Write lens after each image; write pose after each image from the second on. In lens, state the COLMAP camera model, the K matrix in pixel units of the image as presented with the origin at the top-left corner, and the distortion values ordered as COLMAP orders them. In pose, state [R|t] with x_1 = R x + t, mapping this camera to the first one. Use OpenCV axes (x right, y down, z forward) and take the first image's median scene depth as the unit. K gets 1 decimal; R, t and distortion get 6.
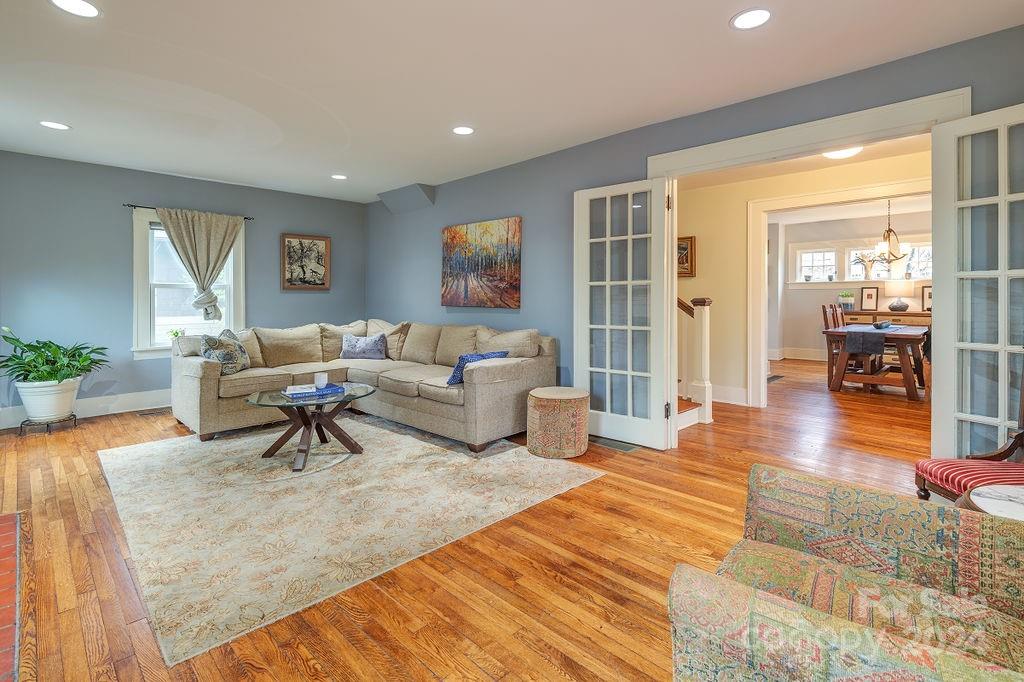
lens RADIAL K [[478.6, 0, 511.5], [0, 478.6, 293.5], [0, 0, 1]] dist [0.020504, -0.005499]
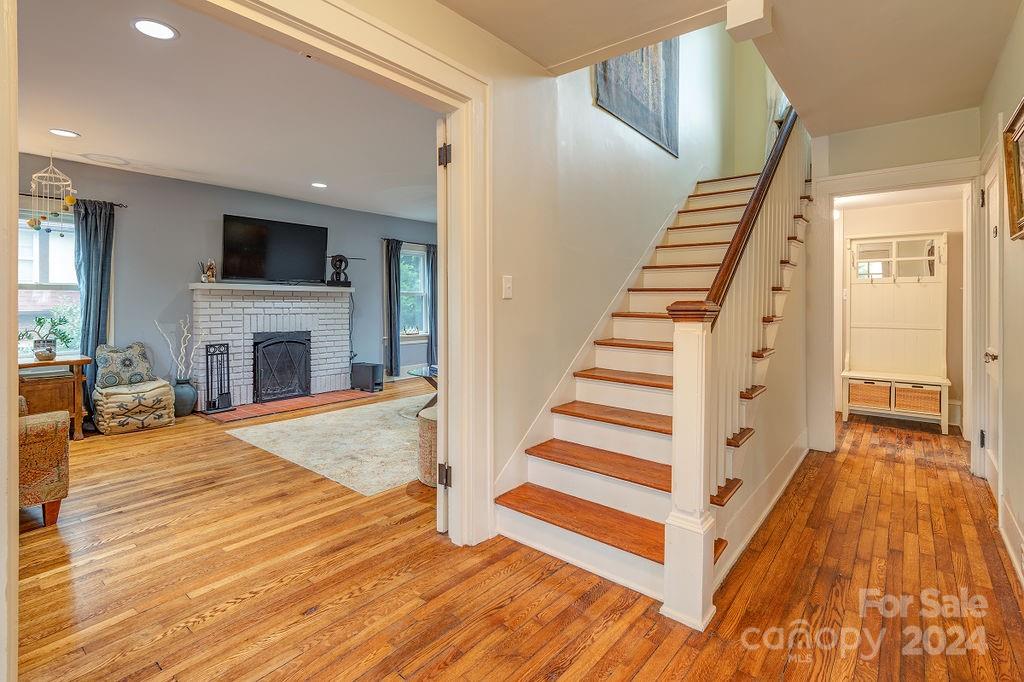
lens RADIAL K [[486.2, 0, 512.9], [0, 486.2, 307.9], [0, 0, 1]] dist [-0.000738, -0.006766]
pose [[0.102127, 0.012487, -0.994693, 0.727104], [0.012138, 0.999831, 0.013798, 0.005961], [0.994697, -0.013483, 0.101958, 0.757227]]
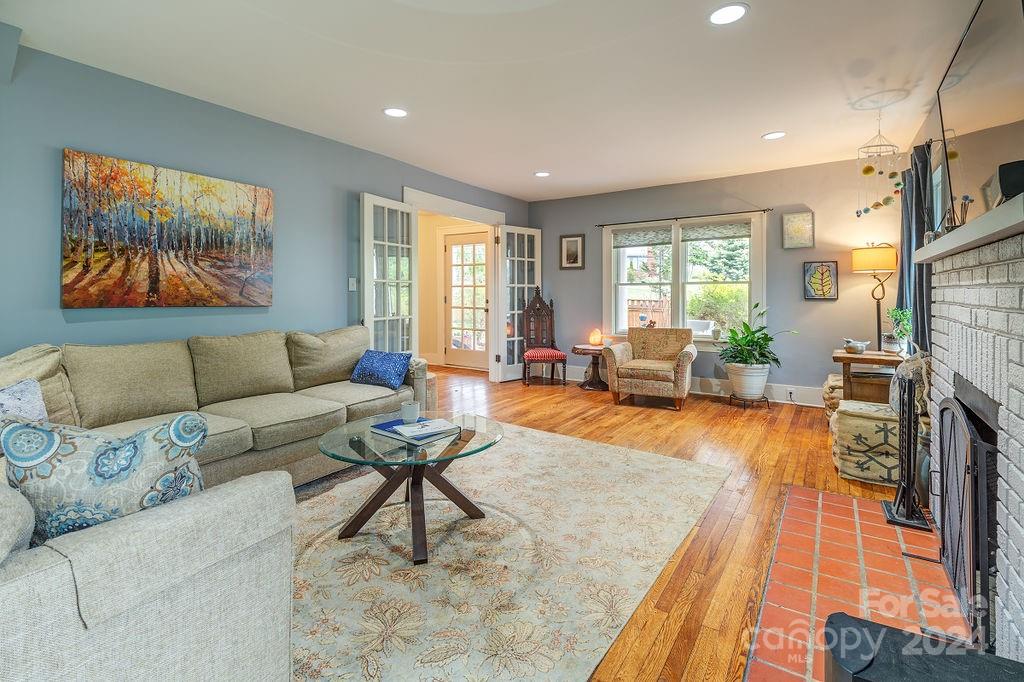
lens RADIAL K [[478.6, 0, 511.5], [0, 478.6, 293.5], [0, 0, 1]] dist [0.020504, -0.005499]
pose [[-0.189219, 0.002690, 0.981931, -0.803672], [-0.009247, 0.999947, -0.004522, 0.009810], [-0.981891, -0.009936, -0.189184, 0.730831]]
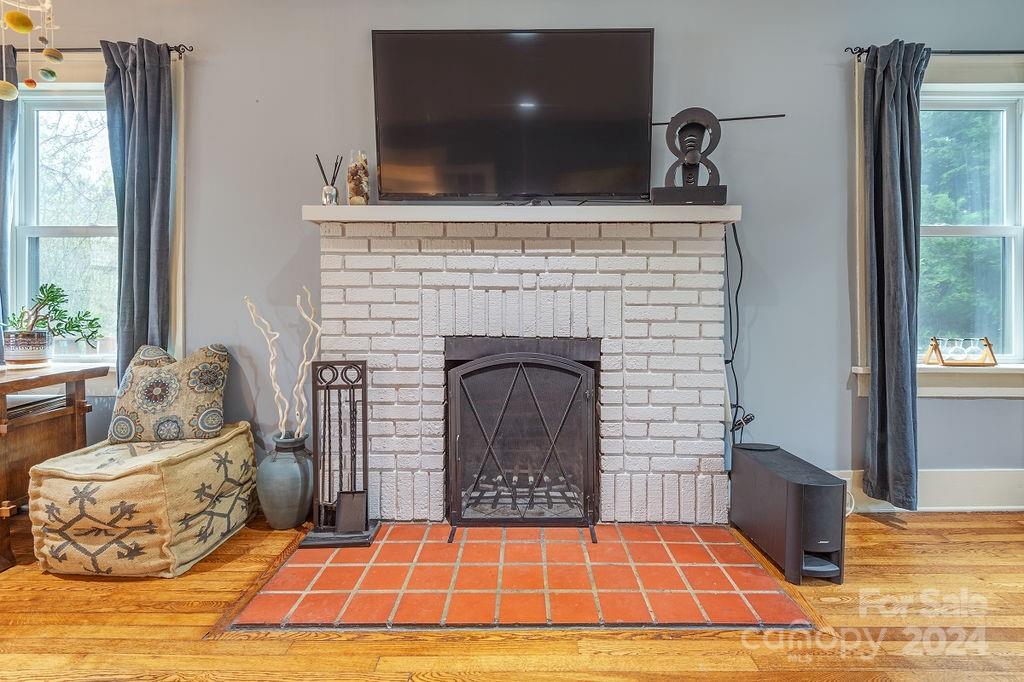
lens RADIAL K [[488.1, 0, 516.4], [0, 488.1, 298.4], [0, 0, 1]] dist [0.019254, -0.010691]
pose [[-0.702294, 0.005562, -0.711865, -0.187443], [0.010542, 0.999941, -0.002587, 0.040772], [0.711809, -0.009322, -0.702311, 0.622133]]
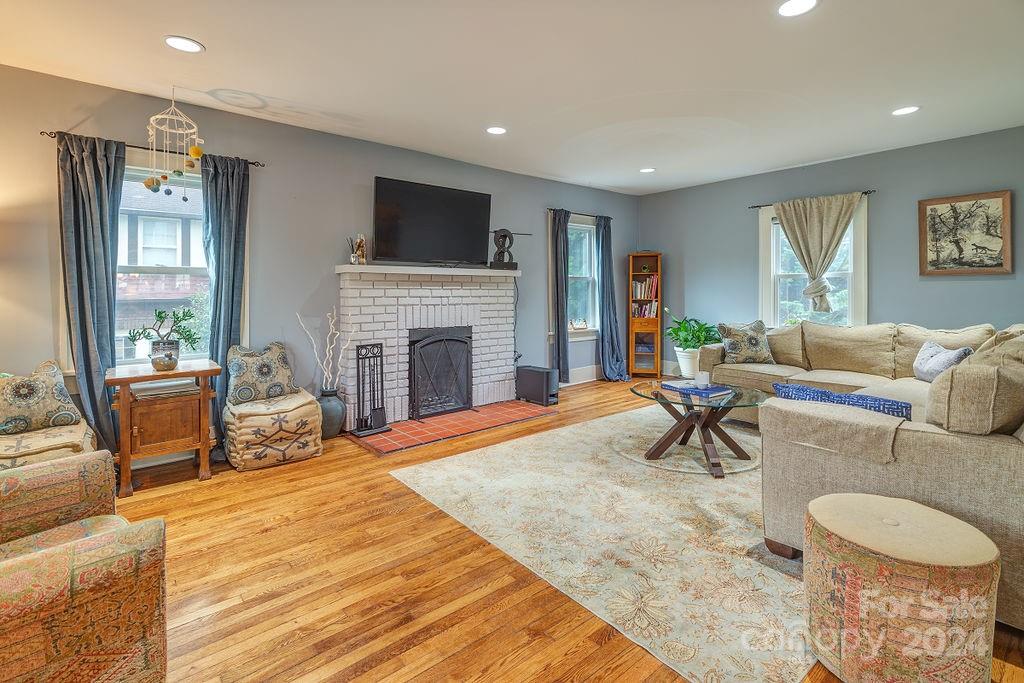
lens RADIAL K [[478.6, 0, 511.5], [0, 478.6, 294.0], [0, 0, 1]] dist [0.020504, -0.005499]
pose [[-0.084245, 0.012092, -0.996372, 0.393955], [0.014570, 0.999834, 0.010902, 0.002275], [0.996339, -0.013598, -0.084408, 0.532448]]
